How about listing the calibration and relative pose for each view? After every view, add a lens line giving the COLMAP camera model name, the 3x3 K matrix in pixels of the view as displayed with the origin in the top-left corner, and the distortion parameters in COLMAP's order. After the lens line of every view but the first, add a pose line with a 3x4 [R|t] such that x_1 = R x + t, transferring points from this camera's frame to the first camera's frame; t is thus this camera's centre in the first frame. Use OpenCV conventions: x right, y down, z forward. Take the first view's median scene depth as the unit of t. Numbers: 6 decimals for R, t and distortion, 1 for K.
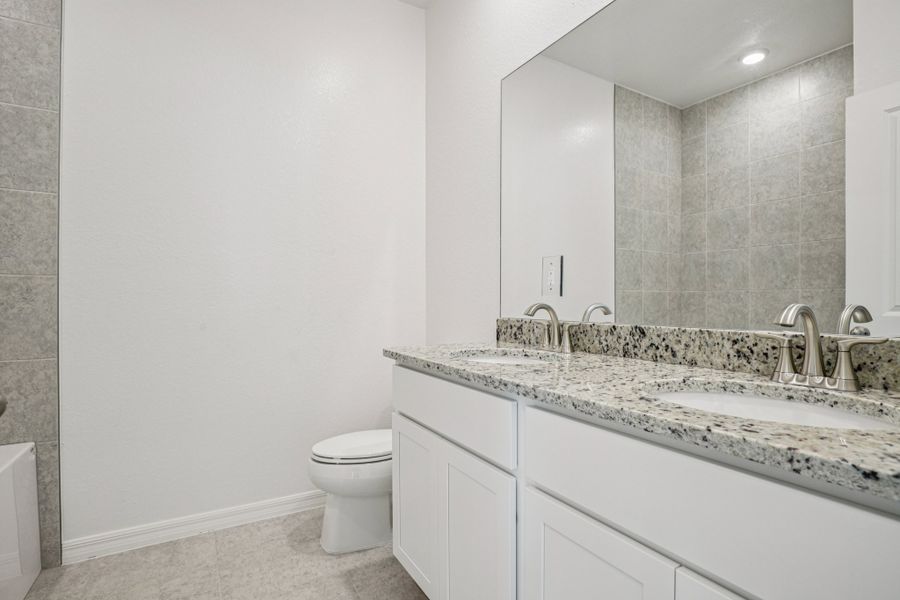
lens RADIAL K [[439.9, 0, 454.9], [0, 439.9, 300.7], [0, 0, 1]] dist [-0.036516, 0.005960]
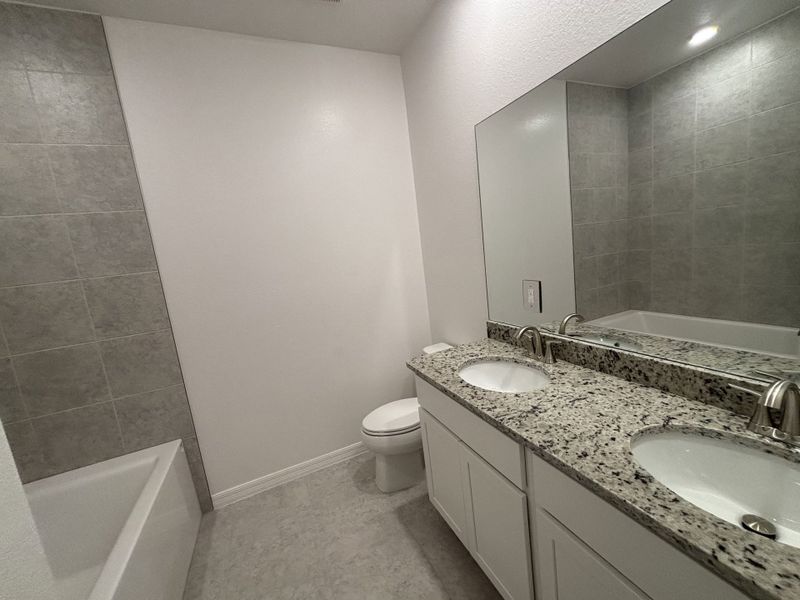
lens RADIAL K [[323.0, 0, 401.9], [0, 323.0, 299.2], [0, 0, 1]] dist [-0.003113, 0.000129]
pose [[0.987179, -0.100902, -0.123680, -0.028455], [0.118393, 0.982561, 0.143377, -0.194761], [0.107056, -0.156182, 0.981910, 0.041647]]
